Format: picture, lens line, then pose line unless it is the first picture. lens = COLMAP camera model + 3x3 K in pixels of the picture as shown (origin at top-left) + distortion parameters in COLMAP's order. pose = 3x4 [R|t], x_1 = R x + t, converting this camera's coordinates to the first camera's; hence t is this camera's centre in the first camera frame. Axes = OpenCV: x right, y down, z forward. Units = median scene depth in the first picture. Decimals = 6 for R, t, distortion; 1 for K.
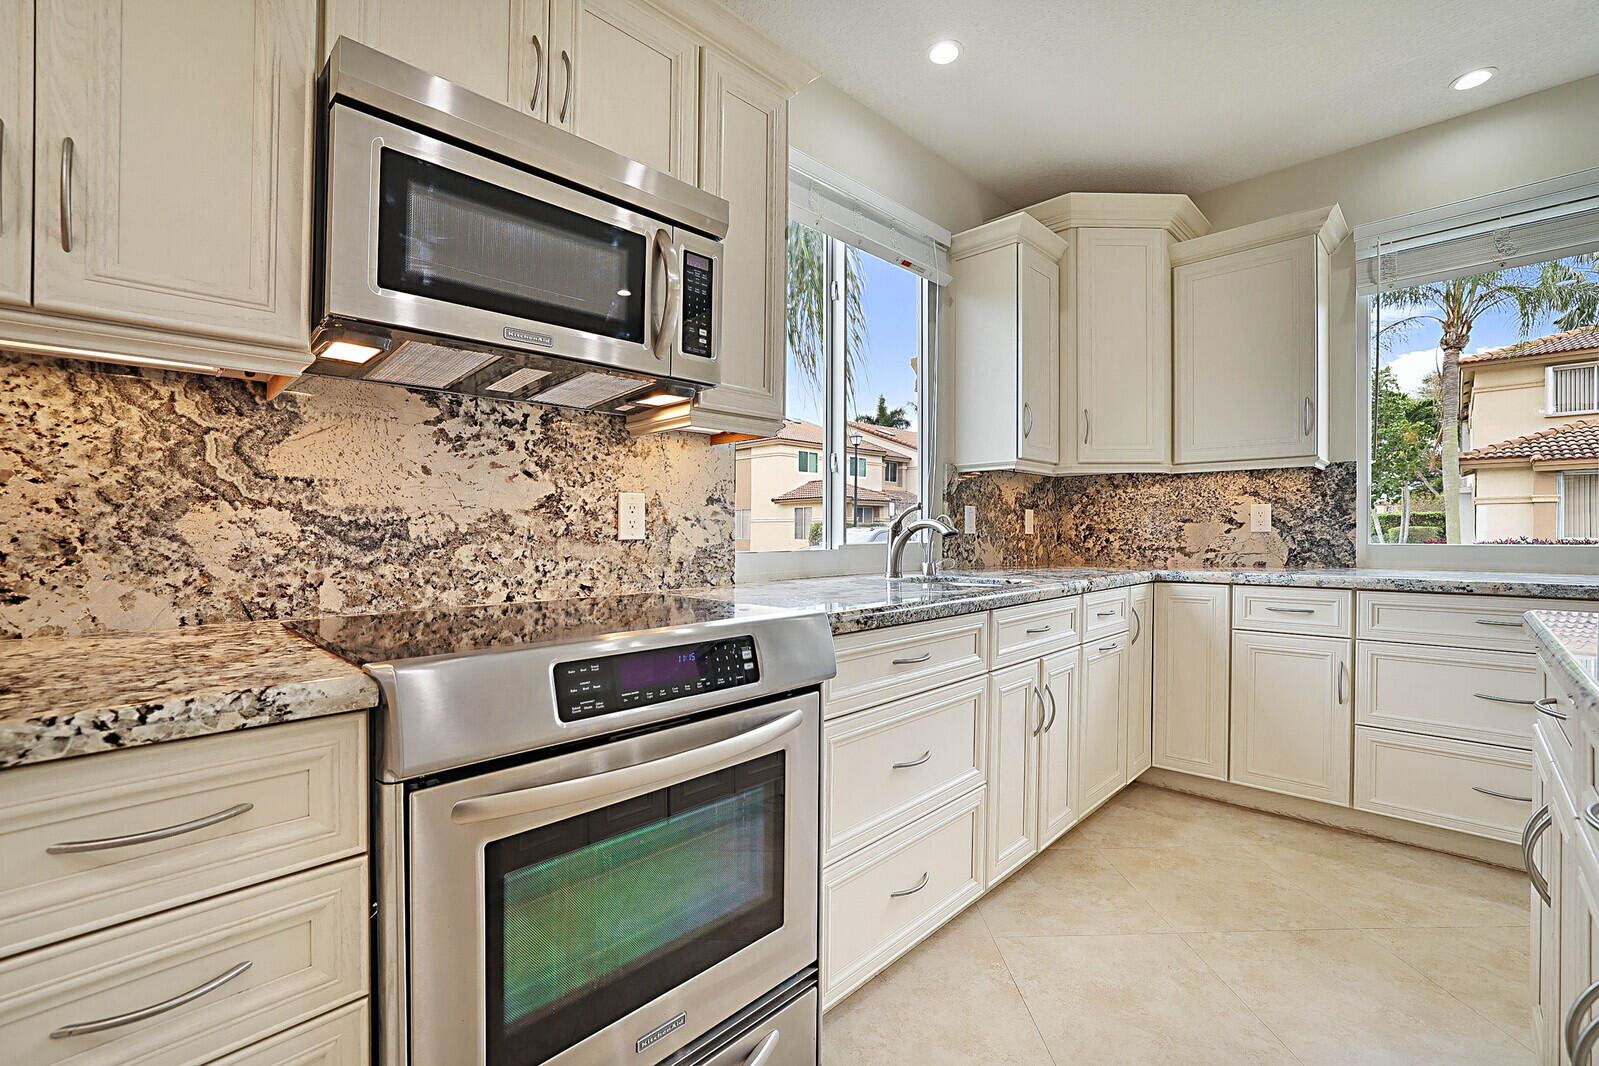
lens RADIAL K [[697.9, 0, 811.8], [0, 697.9, 521.2], [0, 0, 1]] dist [-0.036190, 0.011911]
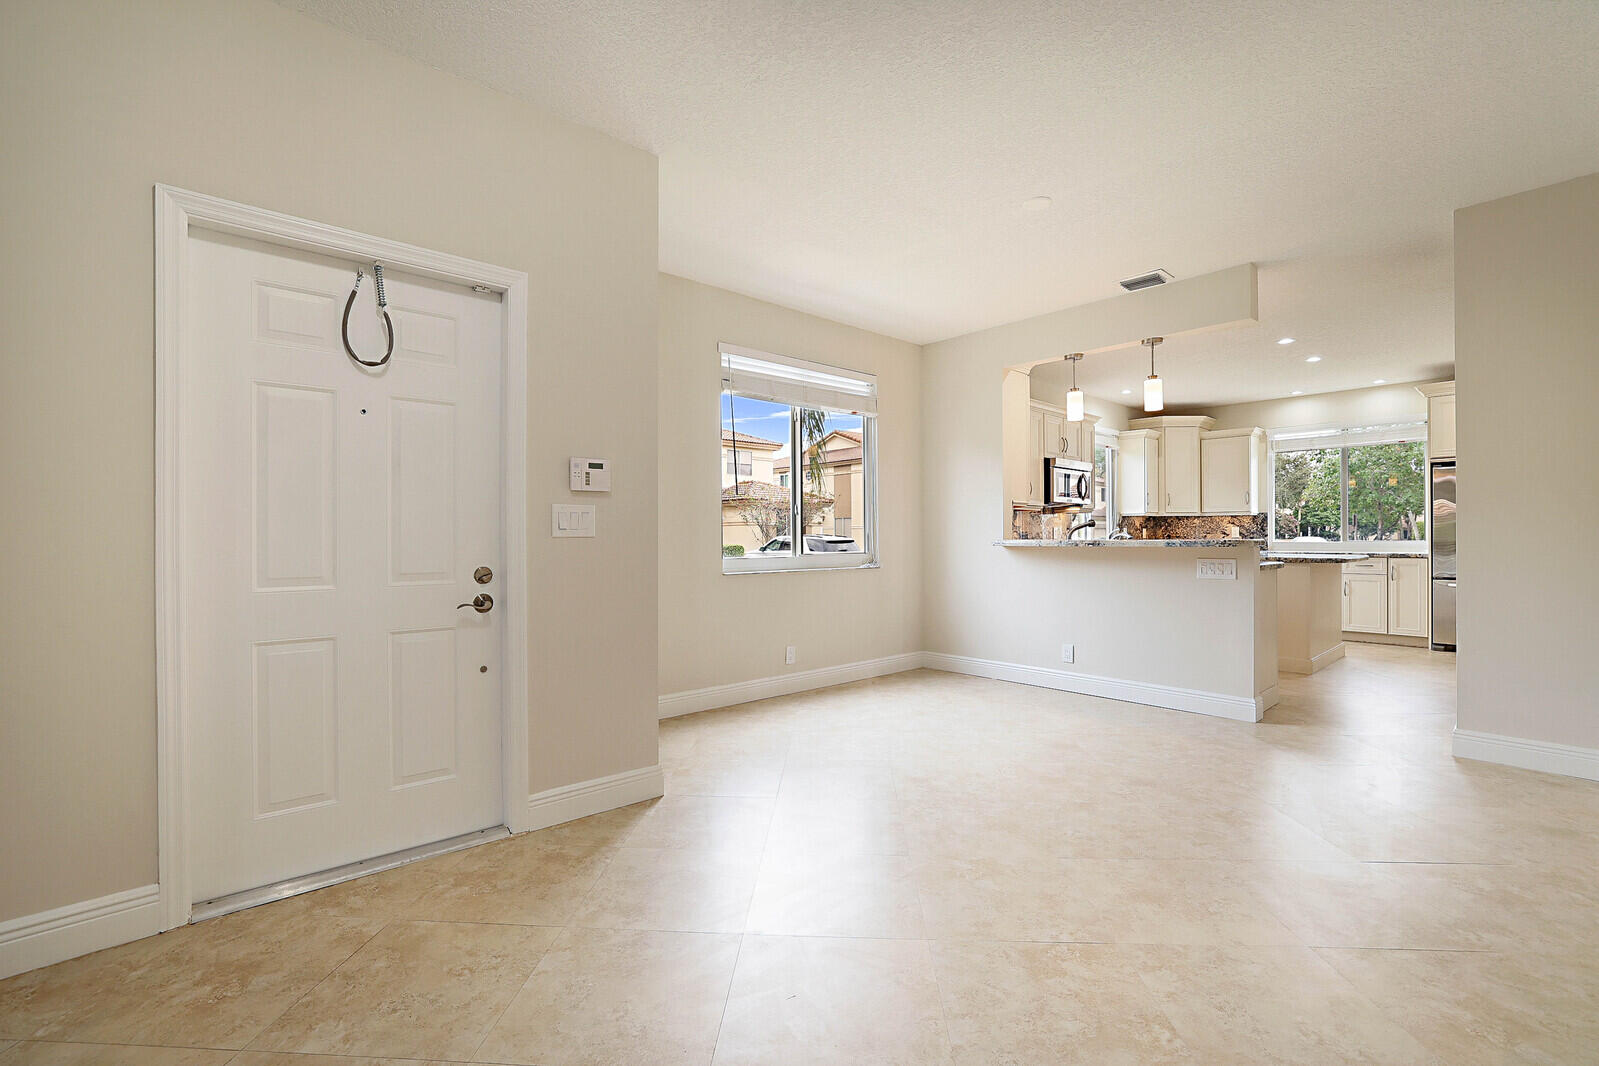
lens RADIAL K [[697.9, 0, 794.5], [0, 697.9, 537.5], [0, 0, 1]] dist [-0.036190, 0.011911]
pose [[0.994937, 0.002225, -0.100481, -1.399843], [-0.000641, 0.999875, 0.015791, -0.045599], [0.100503, -0.015647, 0.994814, -3.277120]]
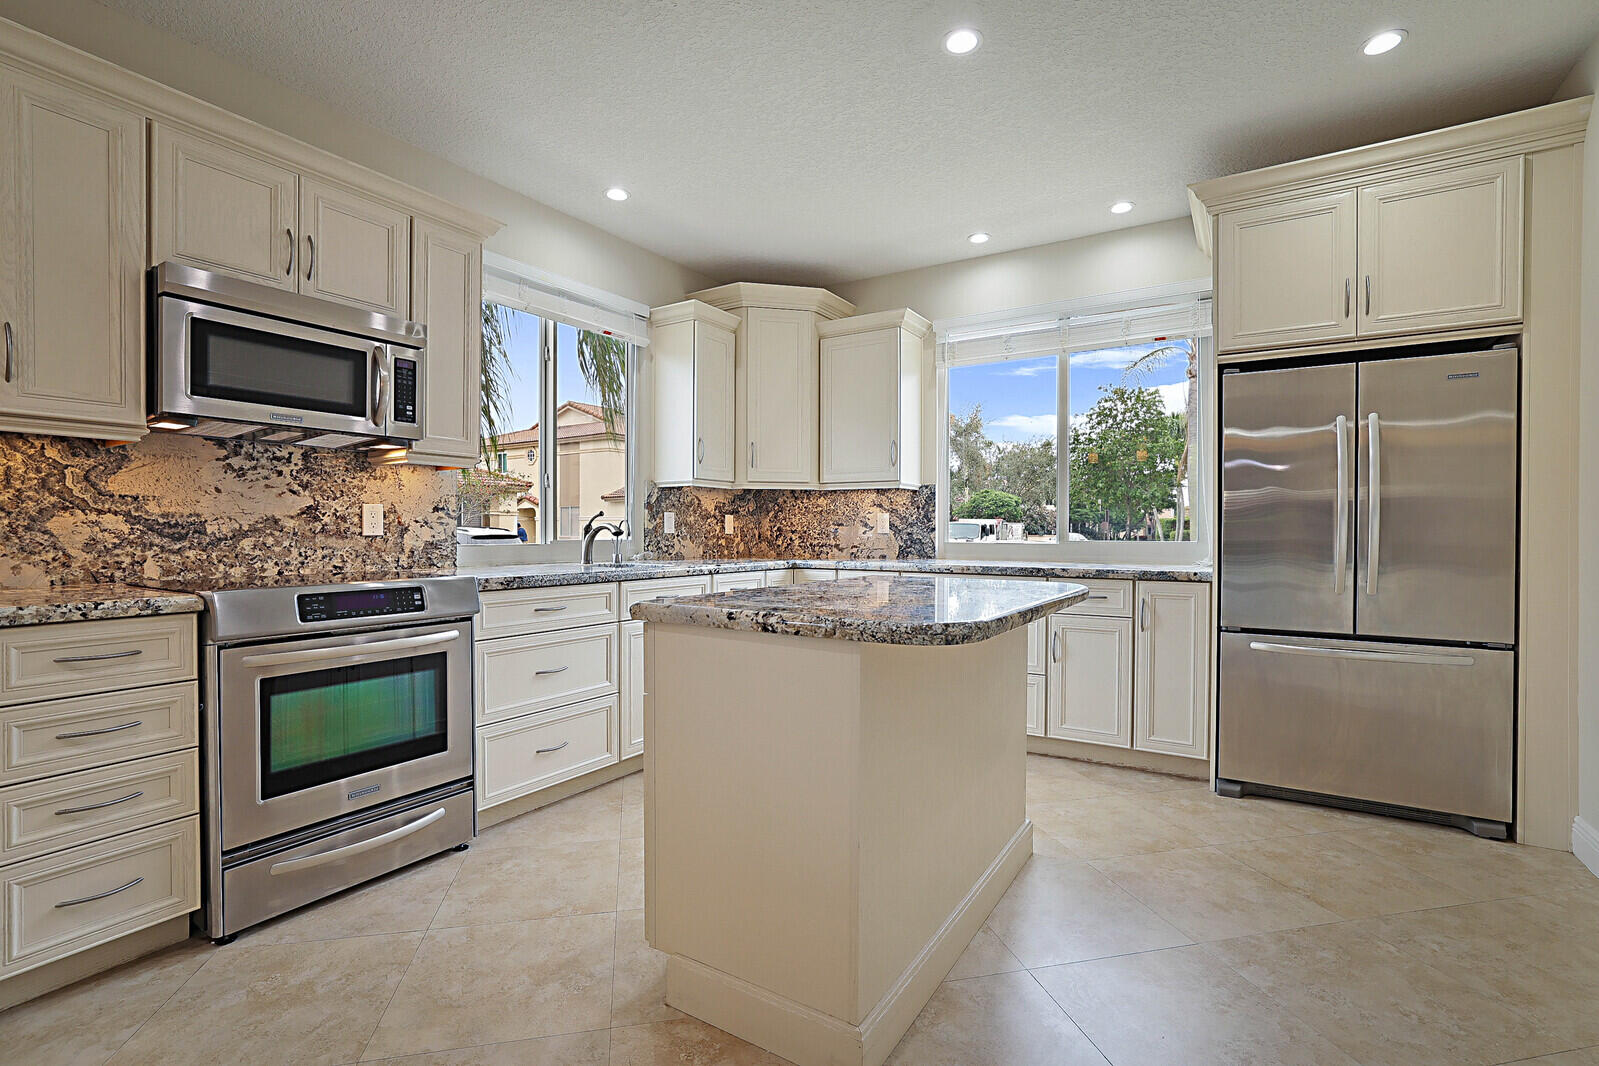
lens RADIAL K [[738.1, 0, 801.2], [0, 738.1, 542.1], [0, 0, 1]] dist [-0.018160, 0.010261]
pose [[0.982497, 0.003727, 0.186242, 0.375568], [-0.009215, 0.999548, 0.028607, -0.013796], [-0.186051, -0.029822, 0.982087, -0.766135]]
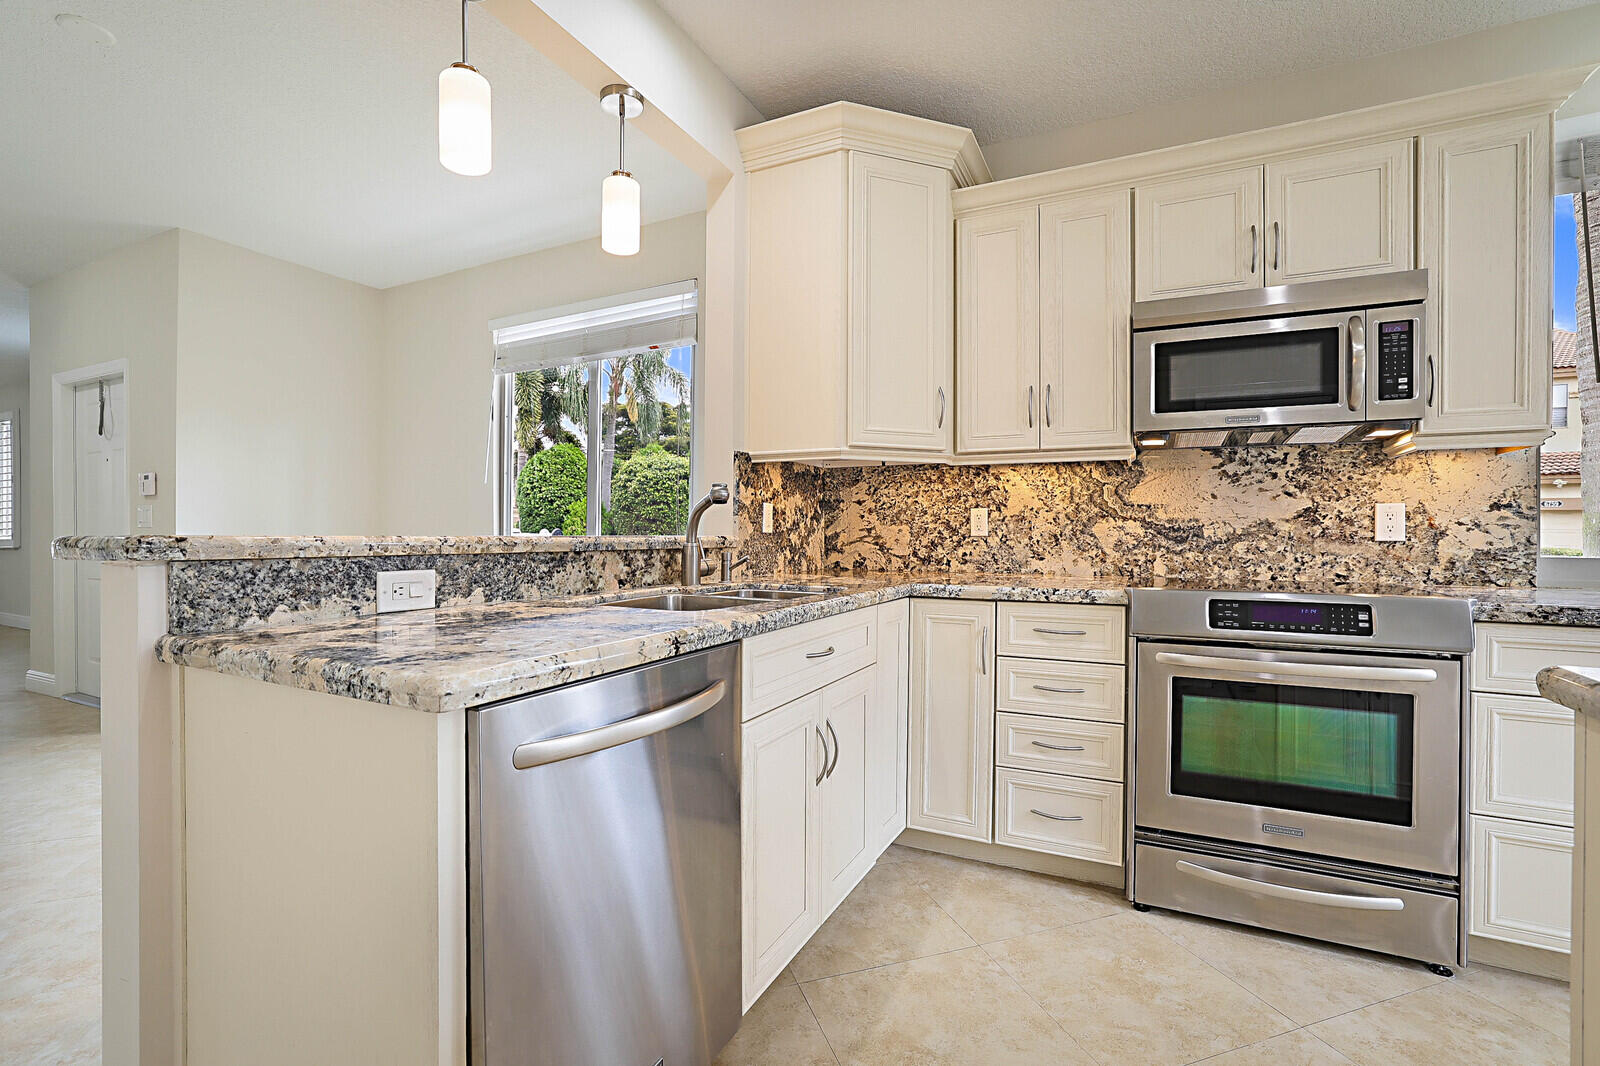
lens RADIAL K [[698.4, 0, 779.2], [0, 698.4, 531.8], [0, 0, 1]] dist [-0.036190, 0.011911]
pose [[0.276526, 0.005441, -0.960991, 0.660143], [0.007089, 0.999945, 0.007702, -0.007432], [0.960980, -0.008942, 0.276472, -0.412410]]
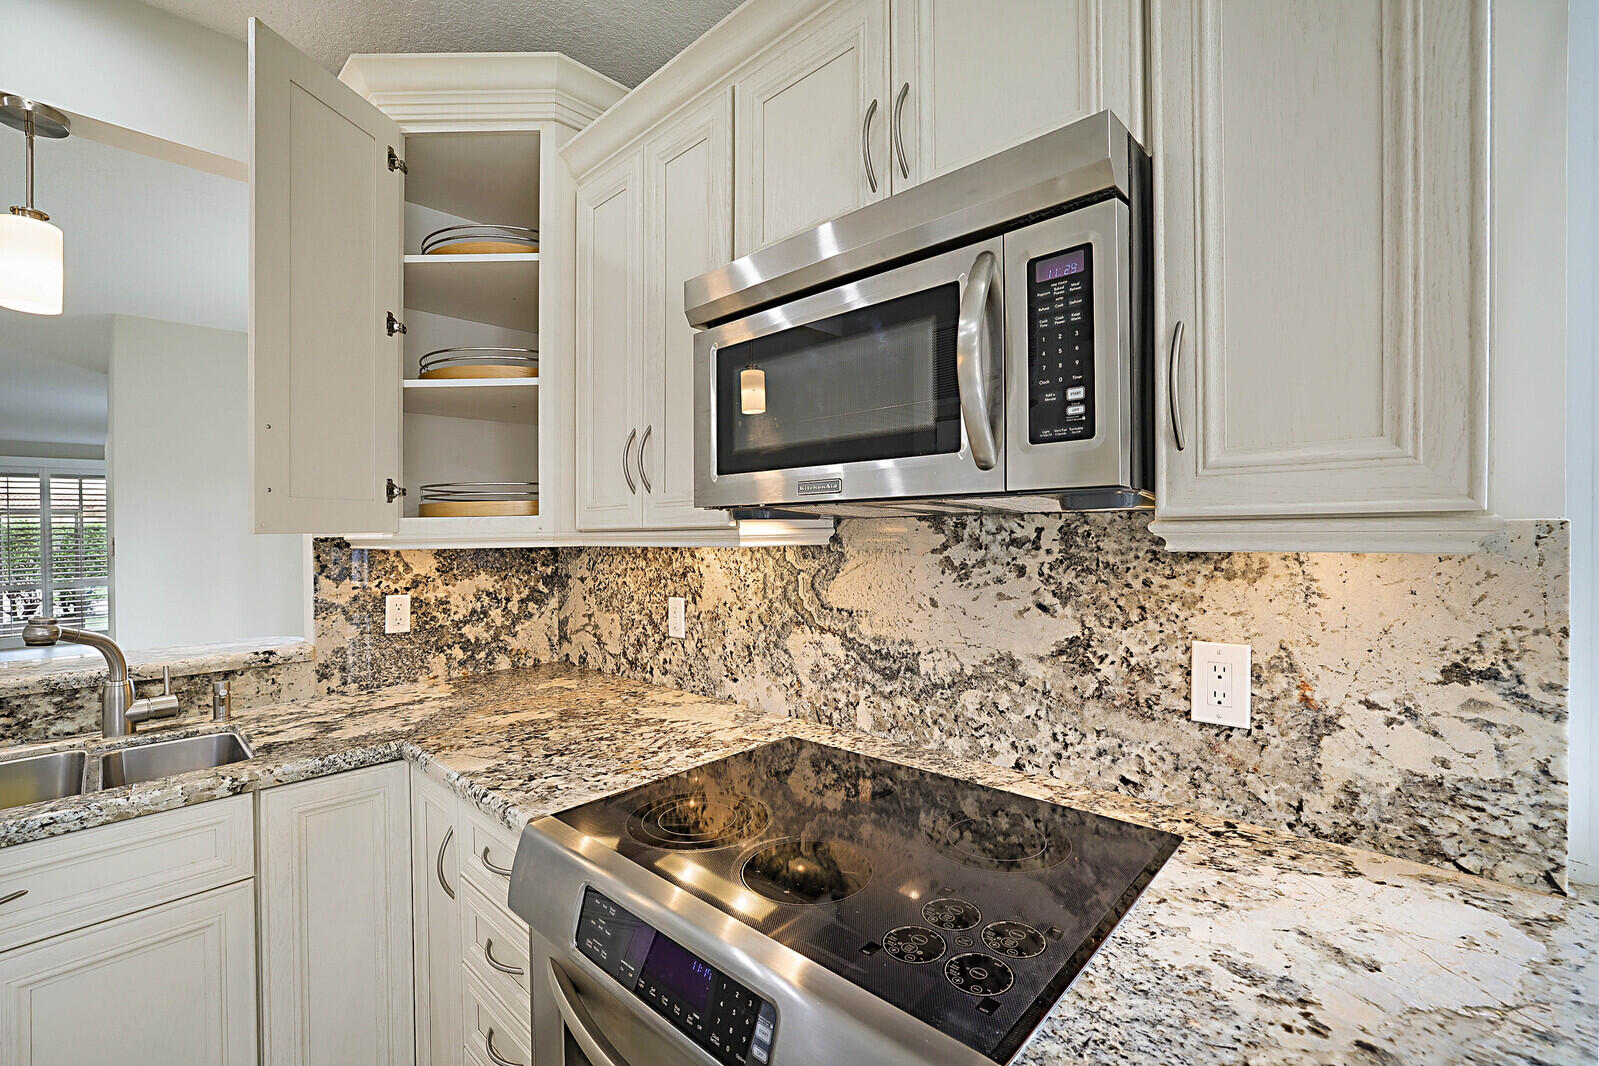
lens RADIAL K [[697.9, 0, 753.2], [0, 697.9, 546.9], [0, 0, 1]] dist [-0.036190, 0.011911]
pose [[-0.009123, 0.022695, -0.999701, 0.331602], [0.032166, 0.999232, 0.022390, -0.156285], [0.999441, -0.031952, -0.009846, 0.677890]]
